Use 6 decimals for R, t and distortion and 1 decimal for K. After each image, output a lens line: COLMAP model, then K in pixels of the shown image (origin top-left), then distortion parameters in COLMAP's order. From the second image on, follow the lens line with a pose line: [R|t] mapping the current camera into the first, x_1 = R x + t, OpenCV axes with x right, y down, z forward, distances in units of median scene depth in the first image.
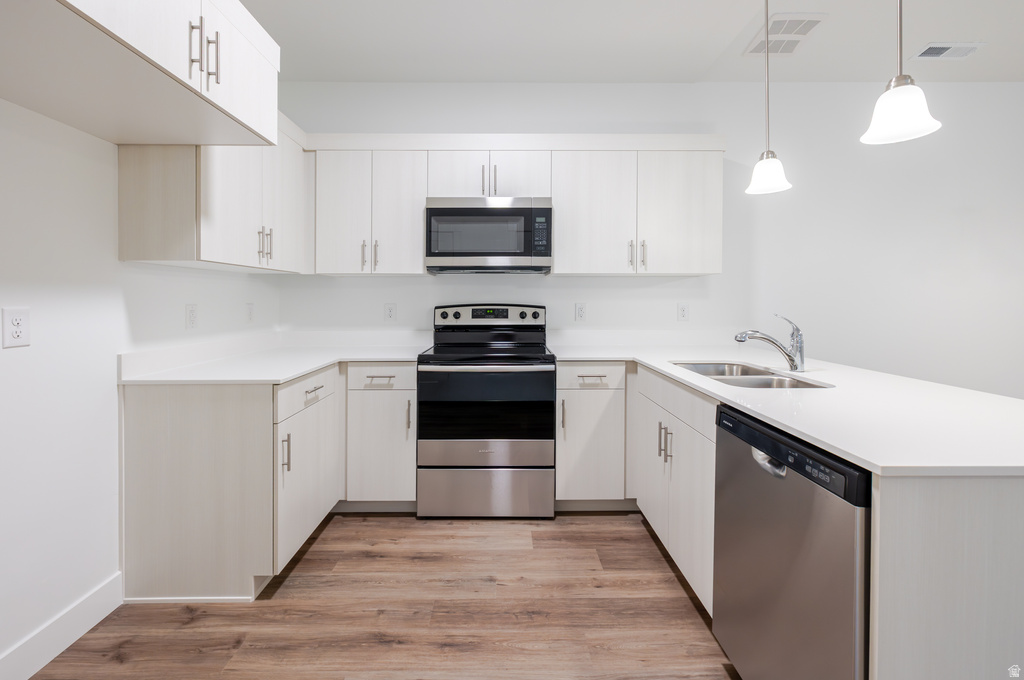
lens RADIAL K [[443.0, 0, 506.3], [0, 443.0, 300.3], [0, 0, 1]] dist [-0.000301, -0.000096]
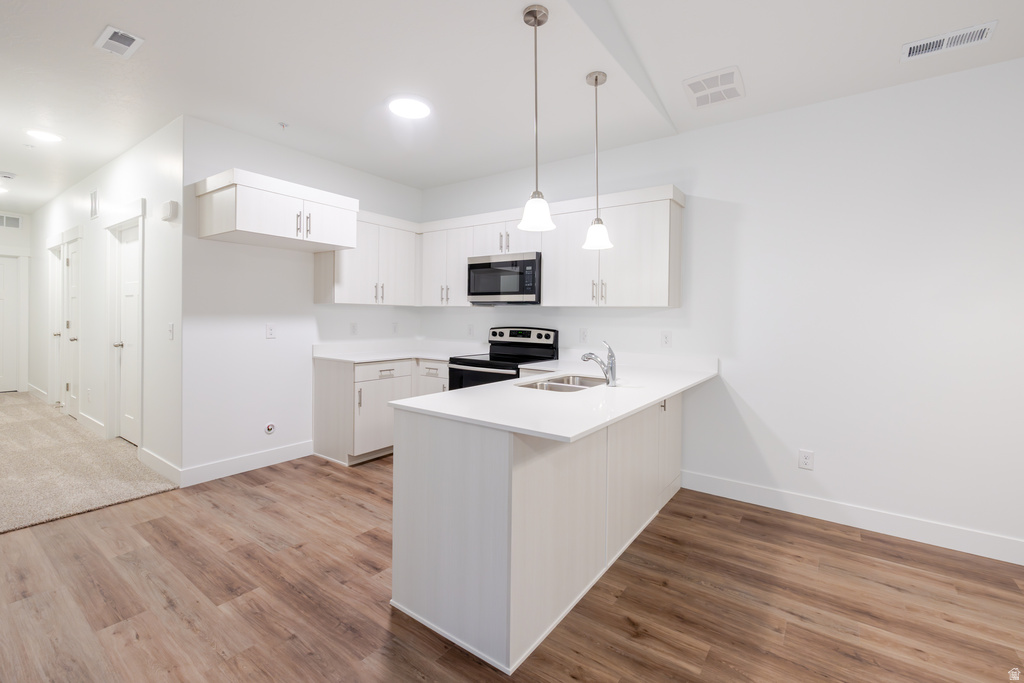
lens RADIAL K [[443.8, 0, 517.0], [0, 443.8, 316.2], [0, 0, 1]] dist [0.000655, 0.000306]
pose [[0.811393, 0.013466, -0.584345, 0.871167], [-0.017399, 0.999848, -0.001119, -0.027232], [0.584241, 0.011075, 0.811504, -0.162266]]
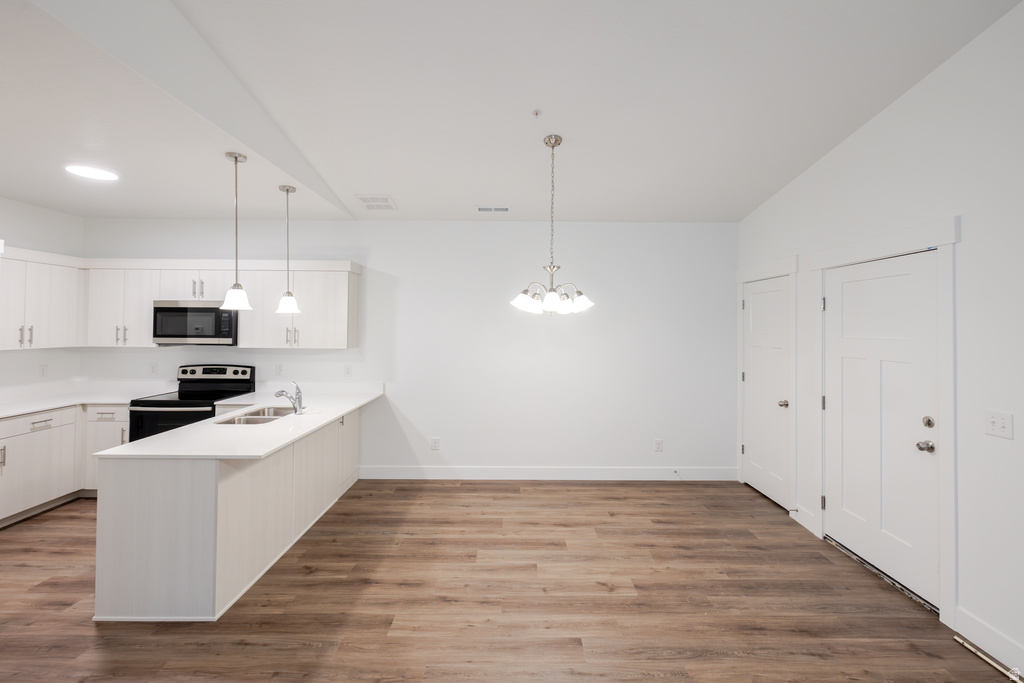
lens RADIAL K [[437.8, 0, 514.5], [0, 437.8, 316.8], [0, 0, 1]] dist [0.001128, 0.000139]
pose [[0.999959, 0.009074, 0.000362, 1.122672], [-0.009063, 0.999665, -0.024243, -0.146681], [-0.000582, 0.024238, 0.999706, -0.584003]]
